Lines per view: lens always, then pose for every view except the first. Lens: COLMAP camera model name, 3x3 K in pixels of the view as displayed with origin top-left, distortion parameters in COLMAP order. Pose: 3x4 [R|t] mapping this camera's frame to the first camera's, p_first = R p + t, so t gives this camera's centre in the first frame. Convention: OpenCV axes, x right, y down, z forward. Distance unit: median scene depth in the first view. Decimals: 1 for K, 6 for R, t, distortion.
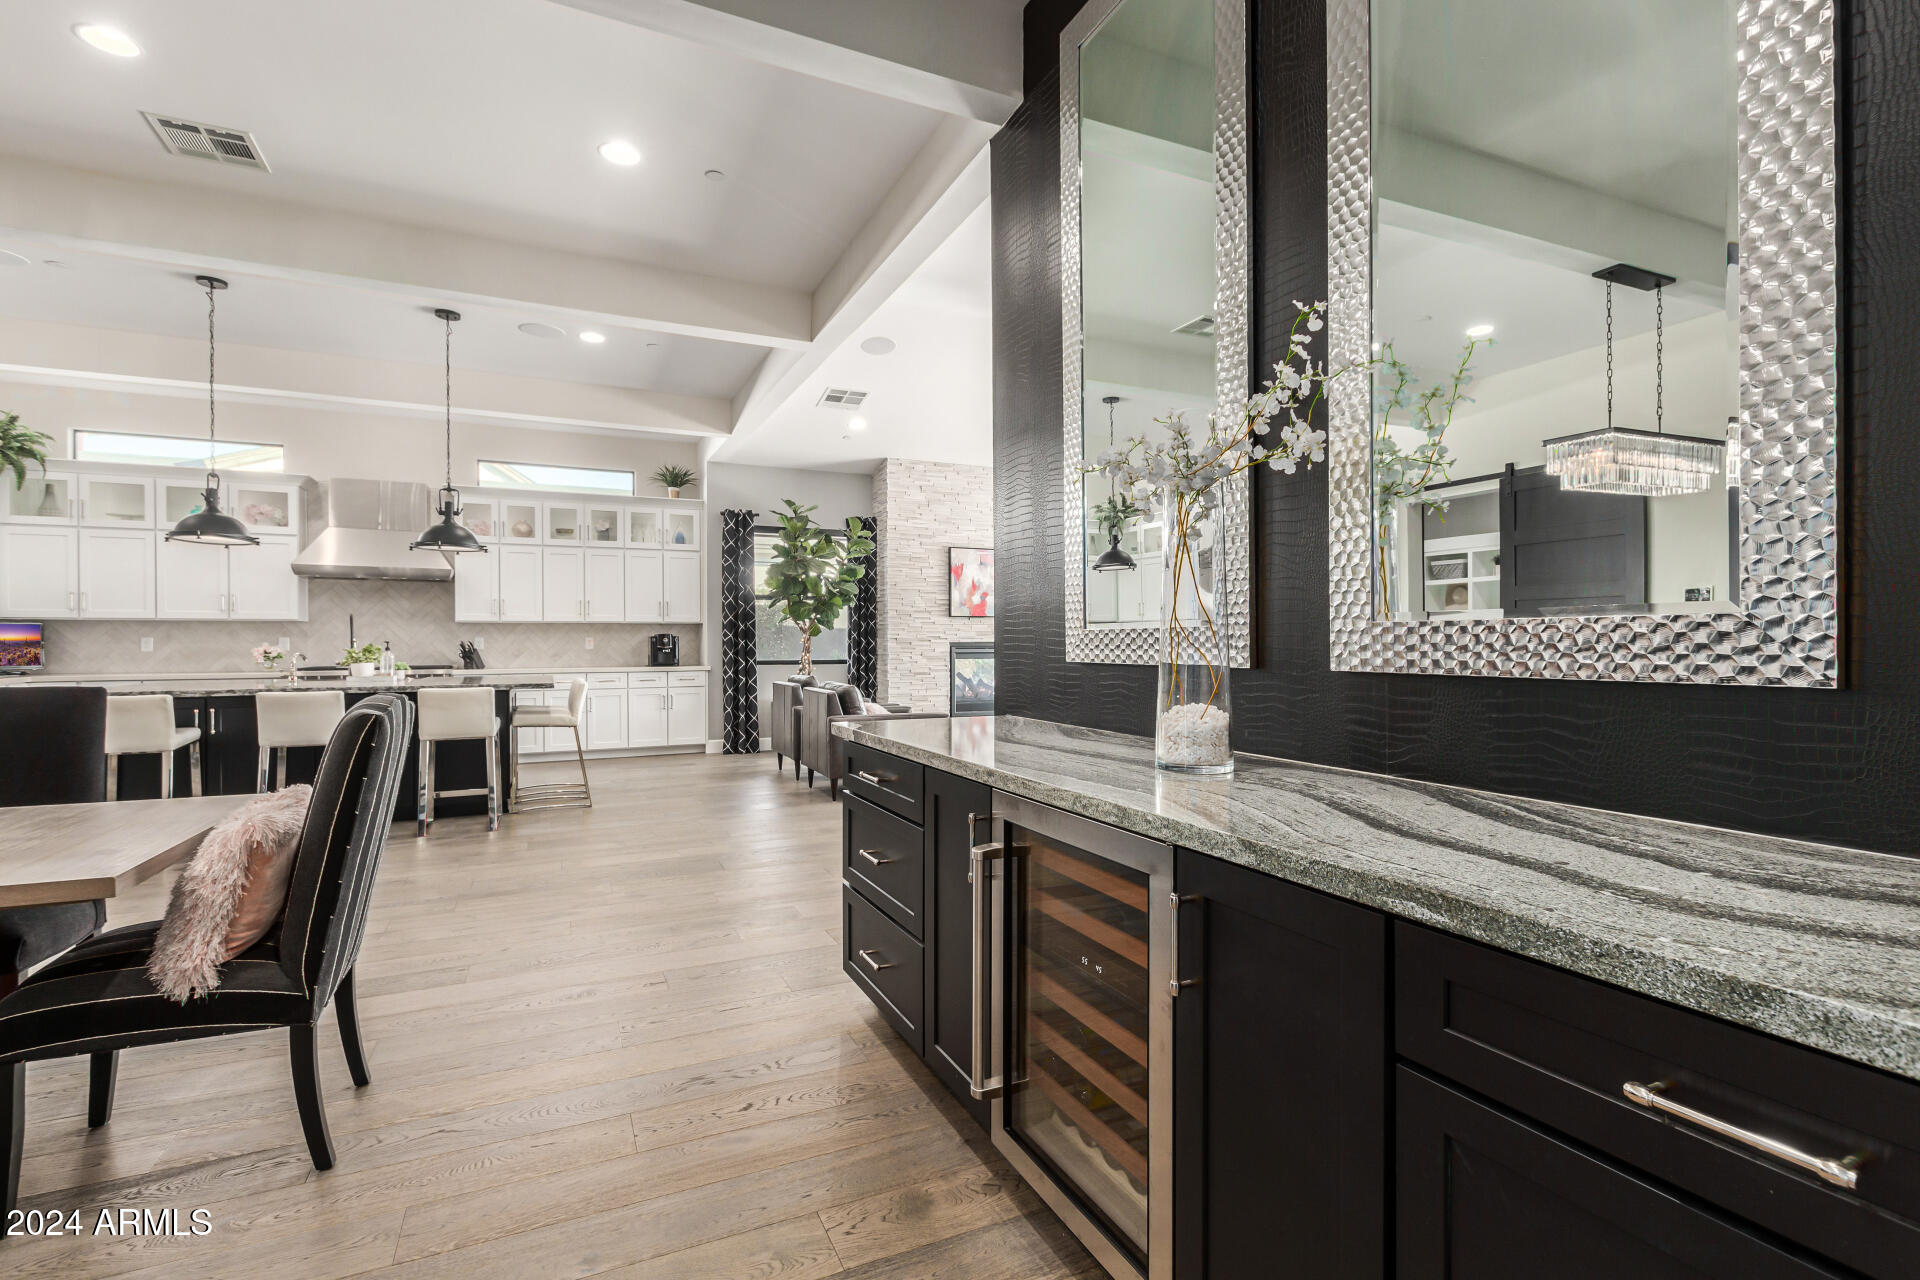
lens RADIAL K [[881.5, 0, 960.0], [0, 881.5, 640.0], [0, 0, 1]] dist [0.000293, 0.000163]
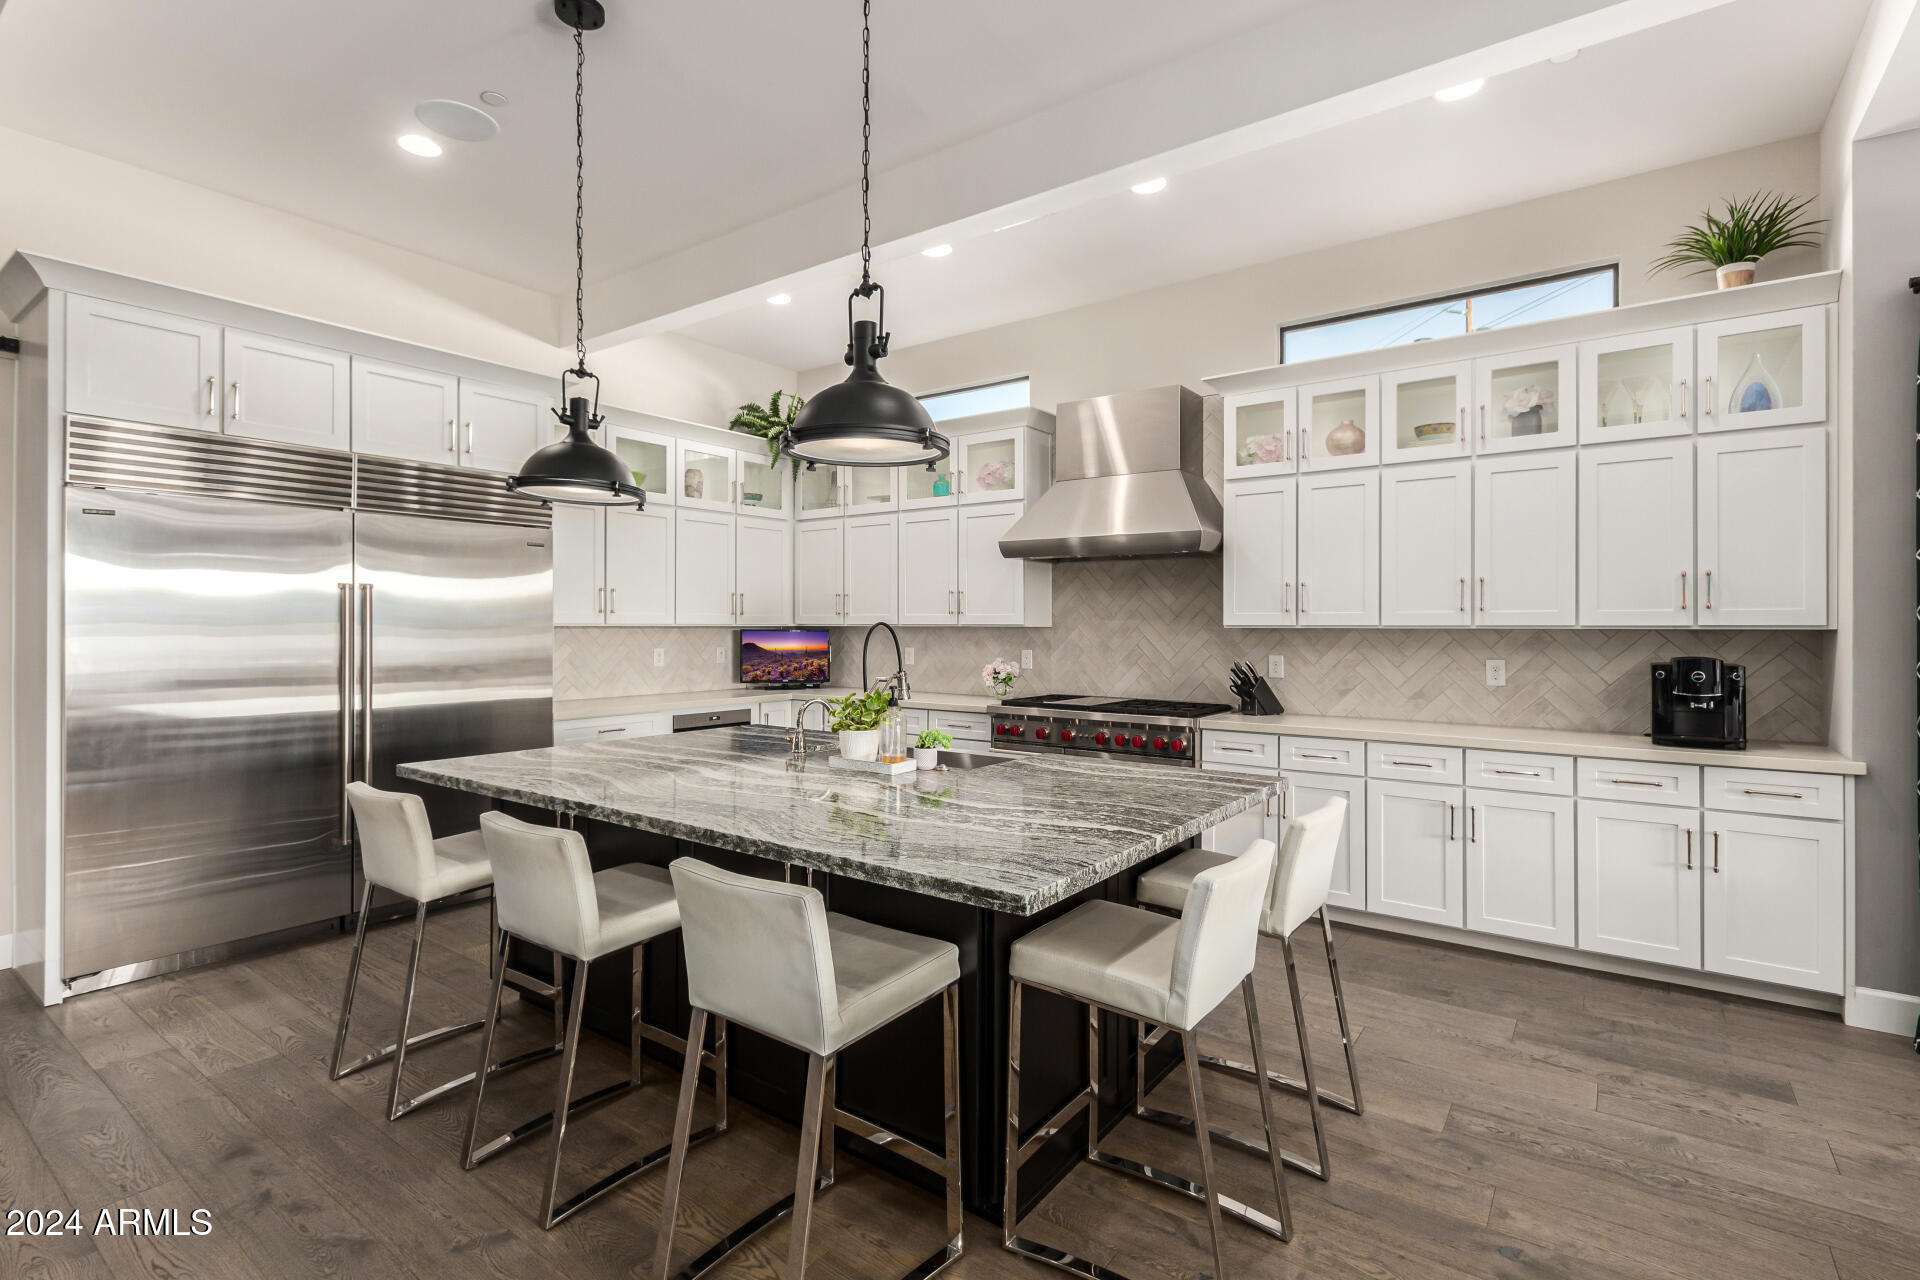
lens RADIAL K [[898.2, 0, 957.1], [0, 898.2, 628.5], [0, 0, 1]] dist [0.002147, -0.000101]
pose [[0.478489, 0.006975, -0.878066, -0.156534], [-0.001199, 0.999973, 0.007290, -0.022865], [0.878093, -0.002435, 0.478485, 0.562914]]
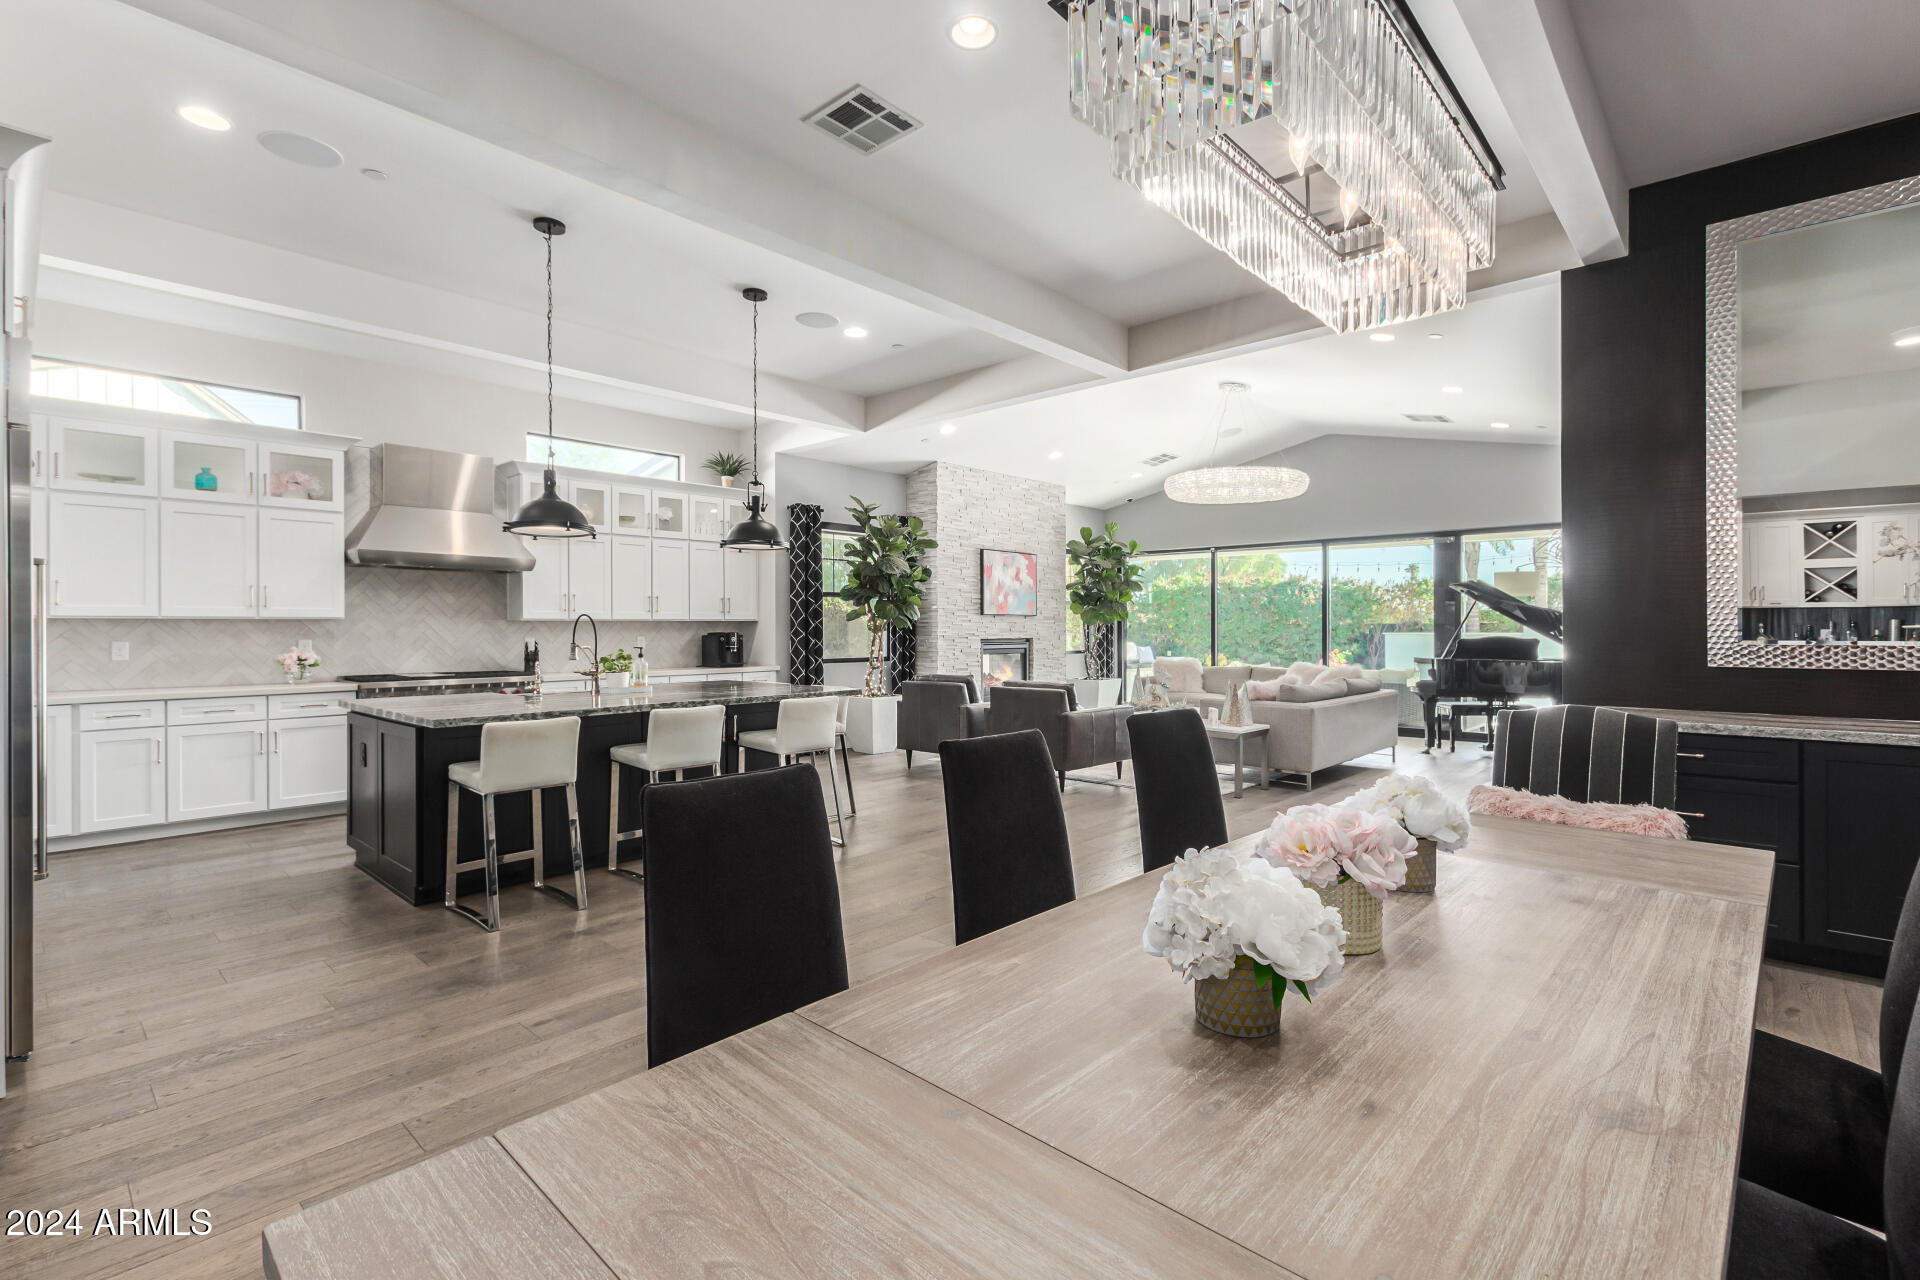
lens RADIAL K [[880.6, 0, 954.9], [0, 880.6, 628.7], [0, 0, 1]] dist [0.008800, -0.004129]
pose [[0.925736, -0.000741, 0.378170, -0.484598], [0.000177, 0.999999, 0.001527, -0.012788], [-0.378171, -0.001347, 0.925735, 0.041701]]
